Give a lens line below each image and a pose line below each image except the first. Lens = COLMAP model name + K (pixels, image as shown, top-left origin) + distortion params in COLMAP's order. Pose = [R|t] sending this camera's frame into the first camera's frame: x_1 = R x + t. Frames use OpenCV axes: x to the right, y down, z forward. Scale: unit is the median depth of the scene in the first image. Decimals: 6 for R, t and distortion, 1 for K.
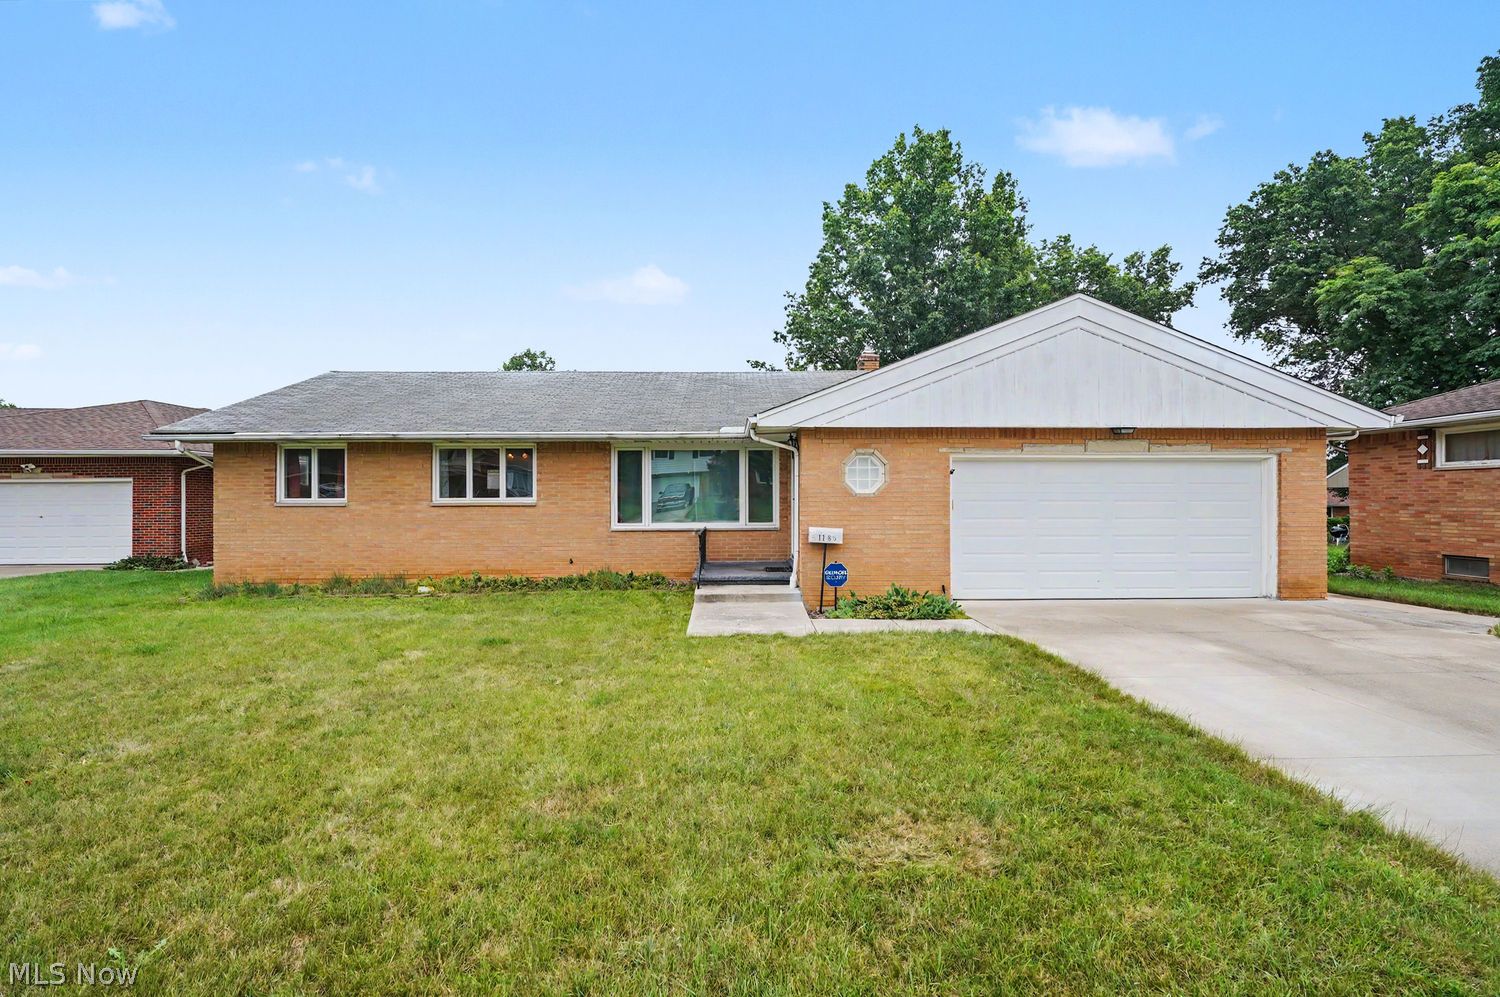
lens RADIAL K [[690.6, 0, 747.8], [0, 690.6, 508.9], [0, 0, 1]] dist [-0.001640, 0.001033]
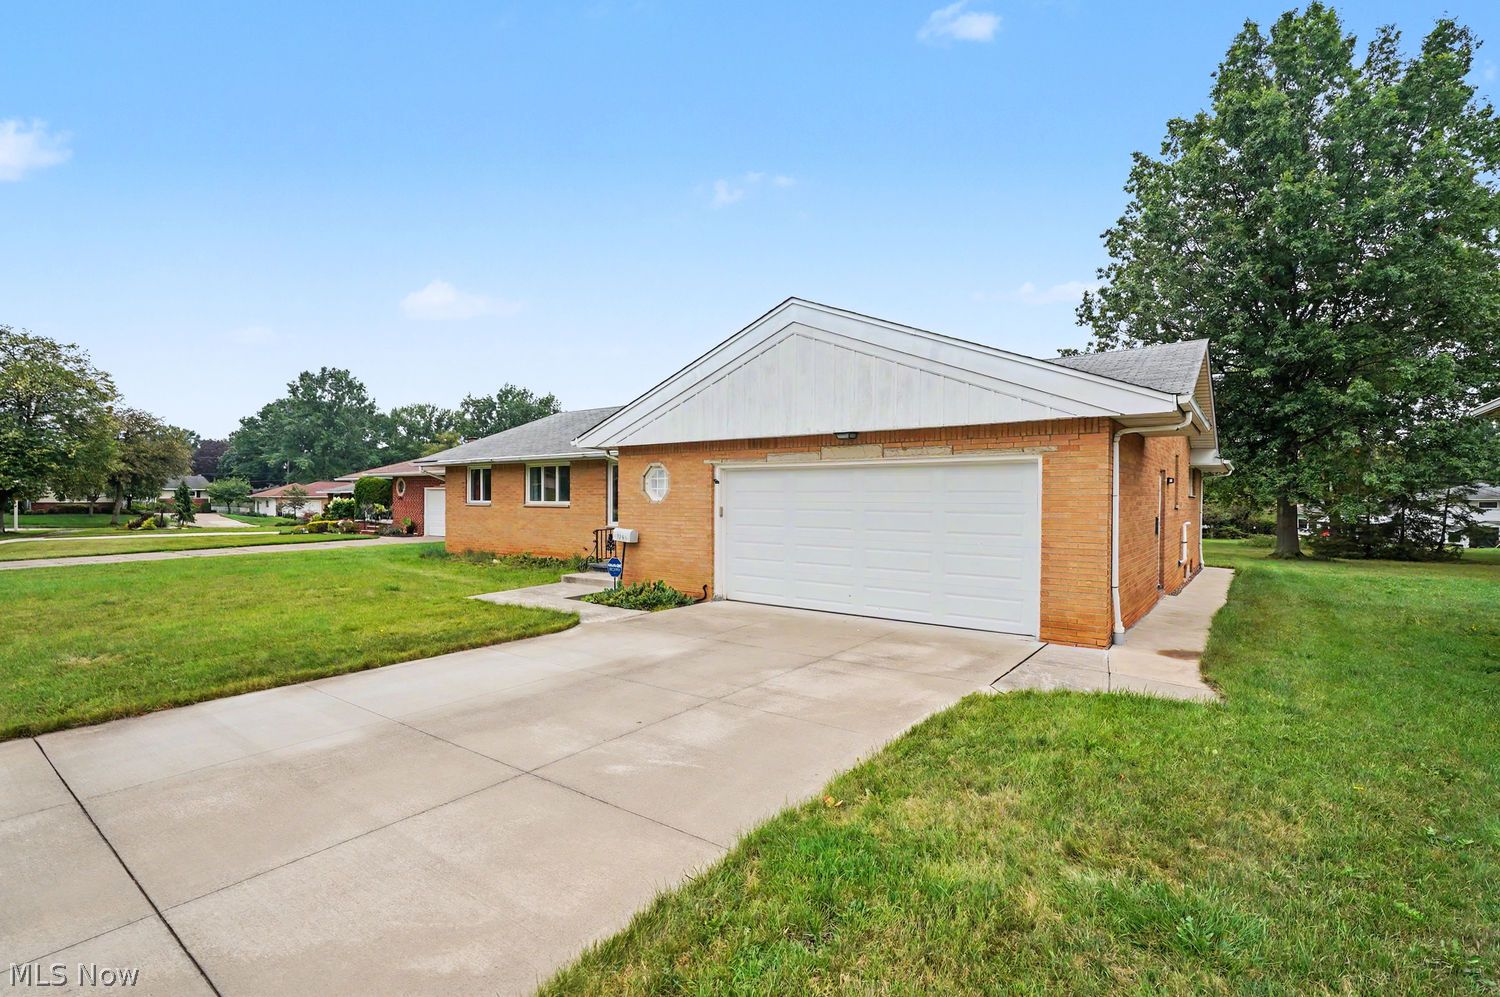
lens RADIAL K [[690.6, 0, 747.8], [0, 690.6, 508.9], [0, 0, 1]] dist [-0.001640, 0.001033]
pose [[0.774942, 0.015700, -0.631837, 1.015452], [-0.016893, 0.999849, 0.004125, -0.015649], [0.631807, 0.007477, 0.775090, 0.189618]]
